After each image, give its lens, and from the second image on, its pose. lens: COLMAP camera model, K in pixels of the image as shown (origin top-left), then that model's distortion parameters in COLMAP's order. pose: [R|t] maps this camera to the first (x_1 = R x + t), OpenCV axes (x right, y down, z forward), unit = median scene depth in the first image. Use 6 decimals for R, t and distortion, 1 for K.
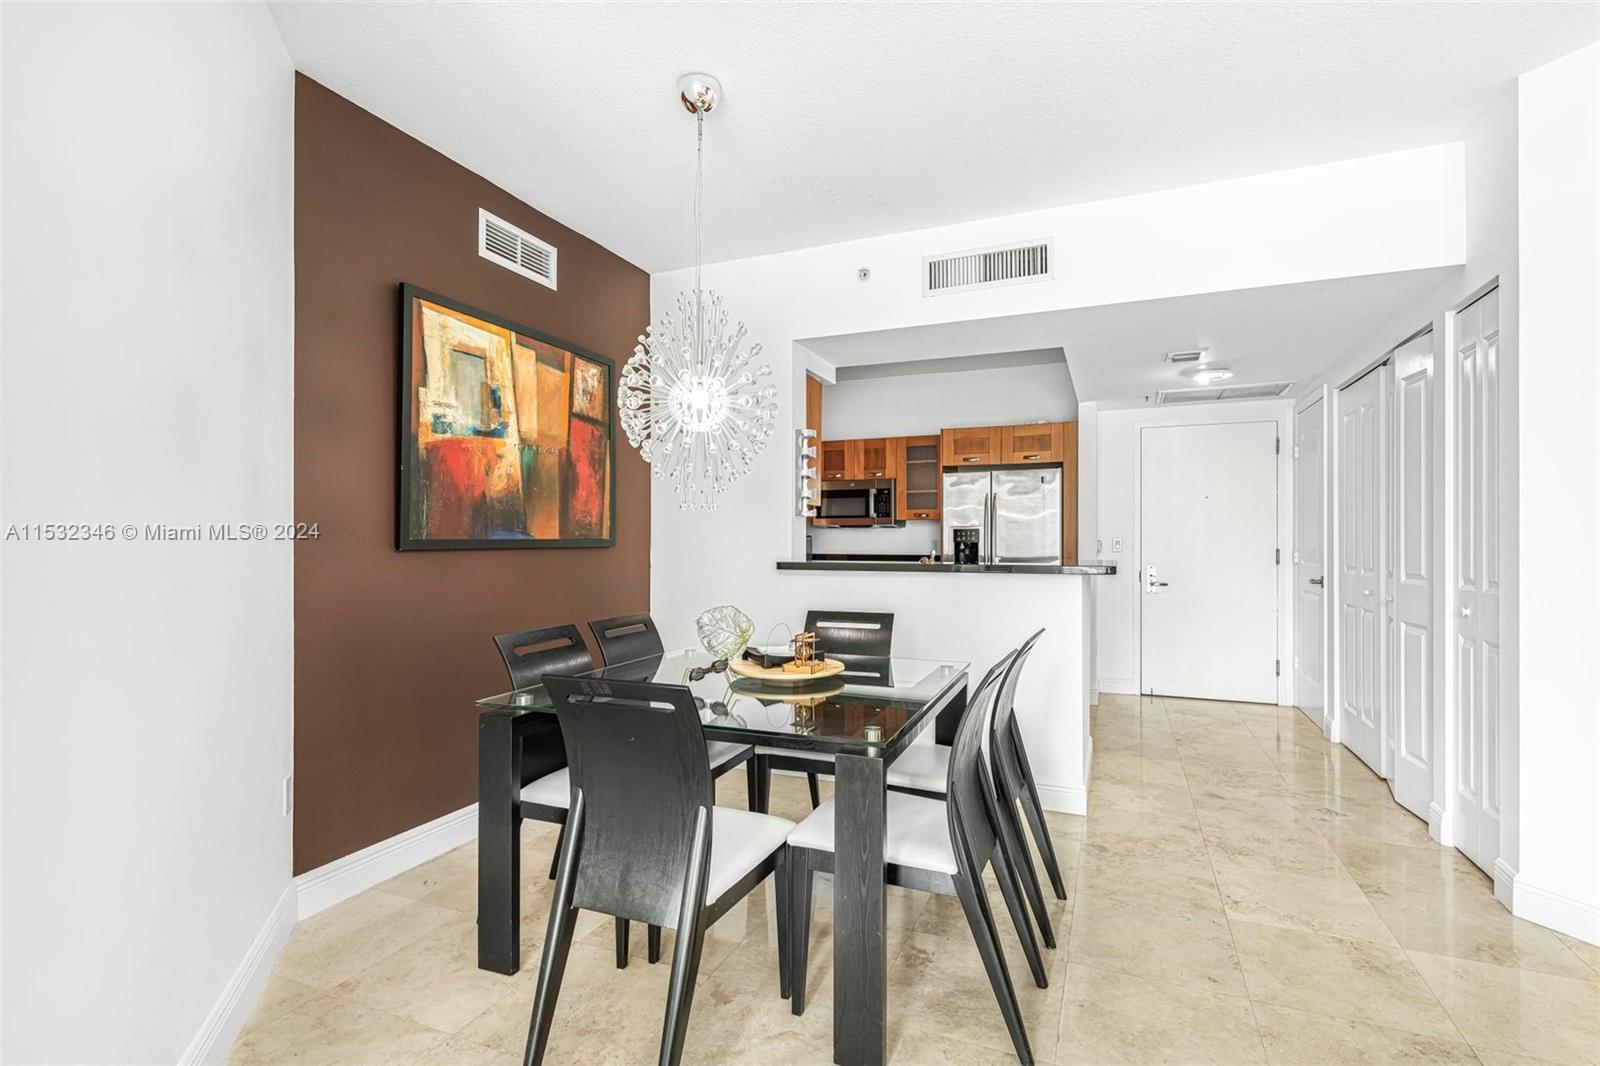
lens RADIAL K [[760.3, 0, 804.8], [0, 760.3, 538.9], [0, 0, 1]] dist [0.018788, 0.000133]
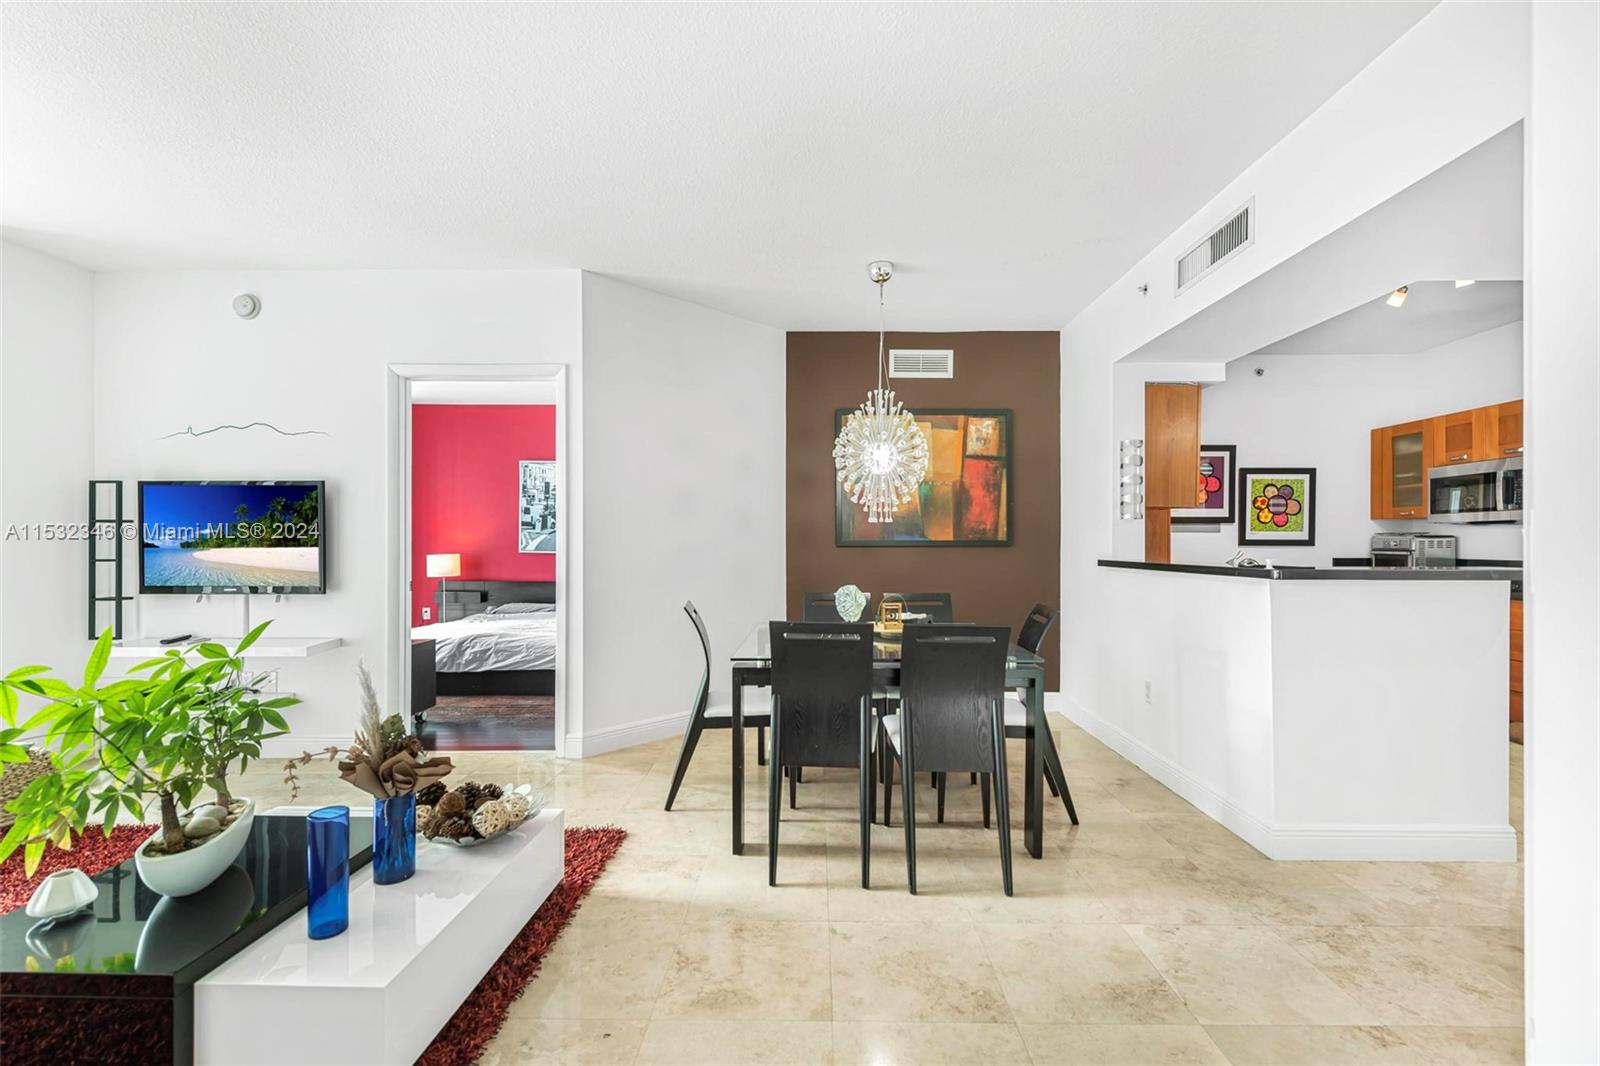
lens RADIAL K [[696.0, 0, 807.1], [0, 696.0, 539.4], [0, 0, 1]] dist [0.008954, -0.000101]
pose [[0.371464, -0.006372, -0.928425, 0.844187], [0.001450, 0.999979, -0.006283, 0.006445], [0.928446, 0.000988, 0.371466, 0.208313]]
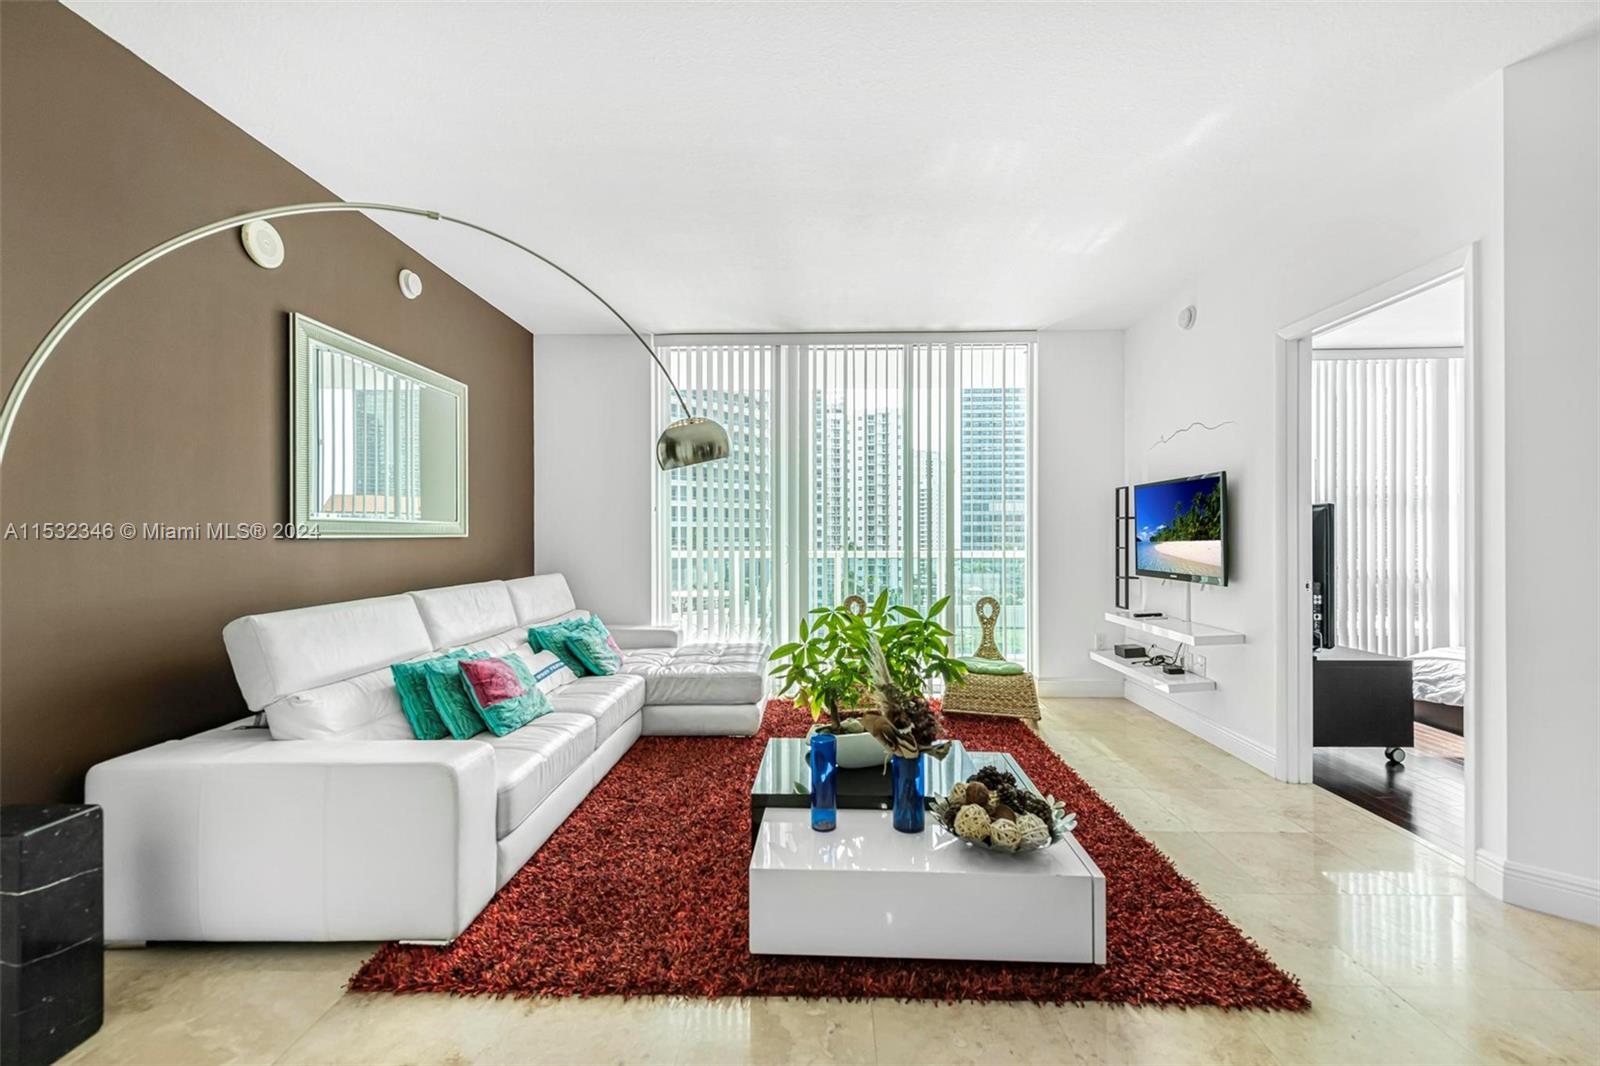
lens RADIAL K [[665.5, 0, 809.8], [0, 665.5, 532.4], [0, 0, 1]] dist [0.009828, -0.000267]
pose [[-0.932715, -0.000192, -0.360613, 0.524306], [0.001840, 0.999984, -0.005290, 0.004843], [0.360609, -0.005597, -0.932700, 0.626275]]
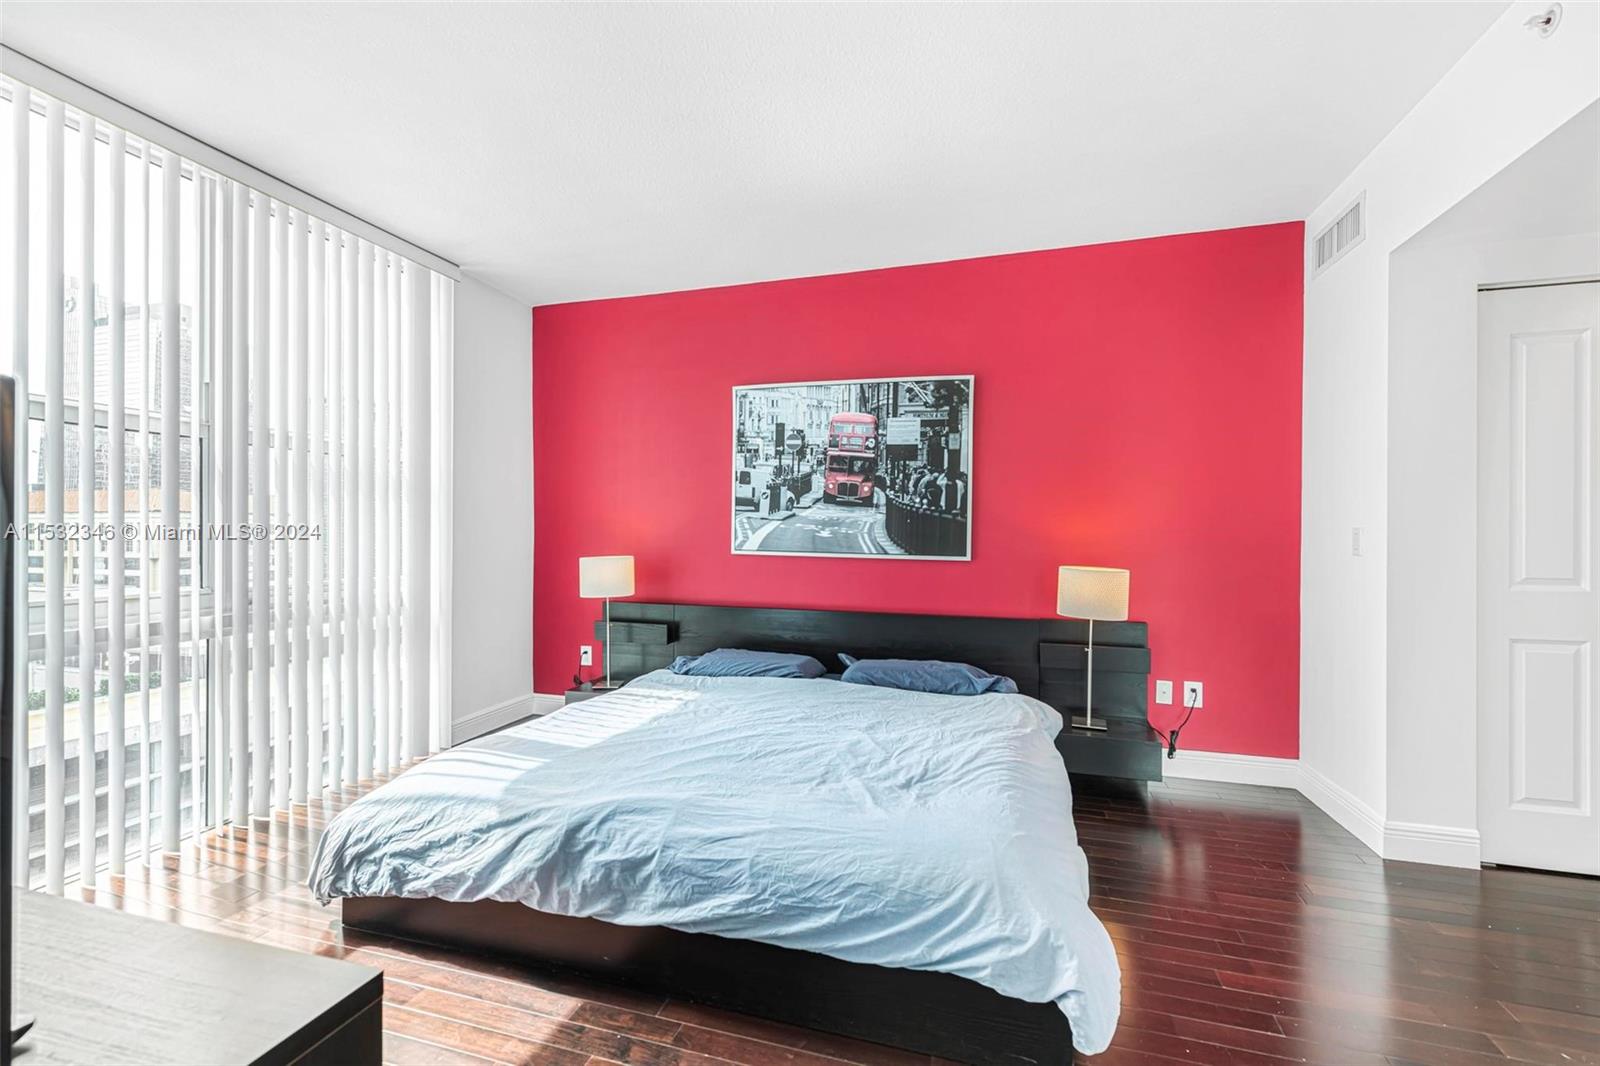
lens RADIAL K [[665.5, 0, 809.8], [0, 665.5, 532.4], [0, 0, 1]] dist [0.009828, -0.000267]
pose [[0.102779, -0.004154, -0.994696, -0.310531], [0.000207, 0.999991, -0.004155, 0.000256], [0.994704, 0.000221, 0.102779, 0.198477]]
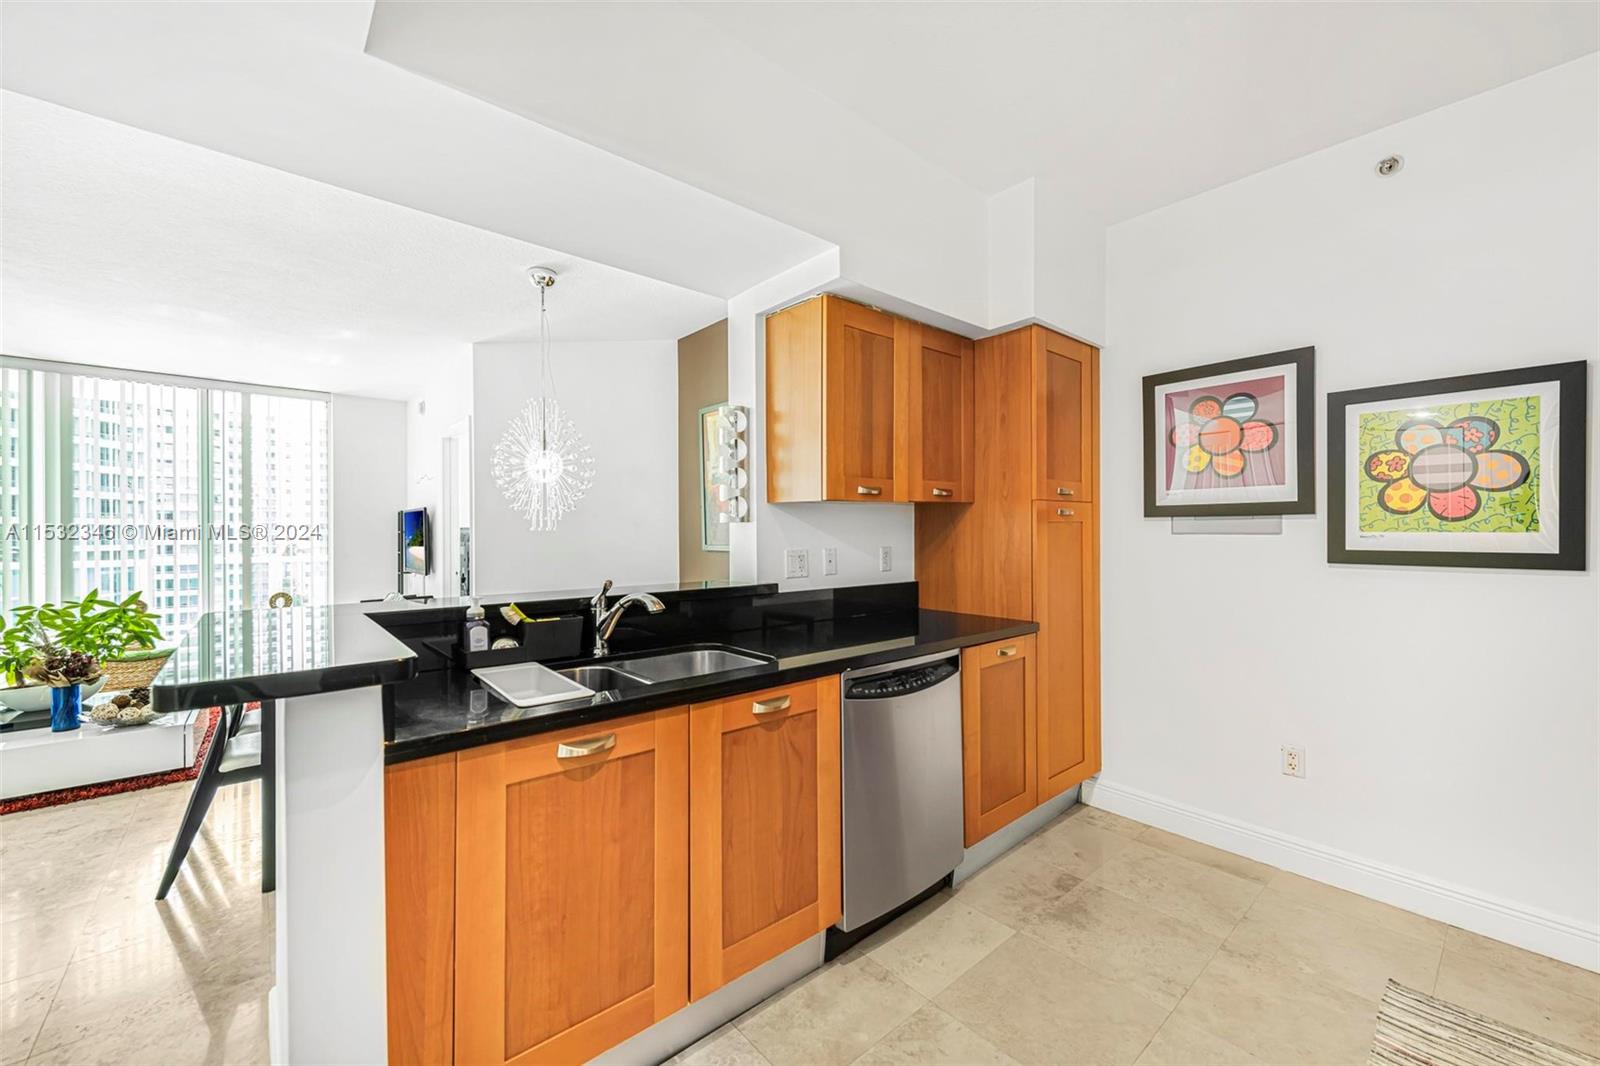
lens RADIAL K [[628.2, 0, 808.7], [0, 628.2, 532.4], [0, 0, 1]] dist [0.016838, -0.006012]
pose [[-0.445971, 0.001927, -0.895045, 0.578714], [0.005106, 0.999987, -0.000391, -0.021506], [0.895033, -0.004744, -0.445975, 1.486950]]
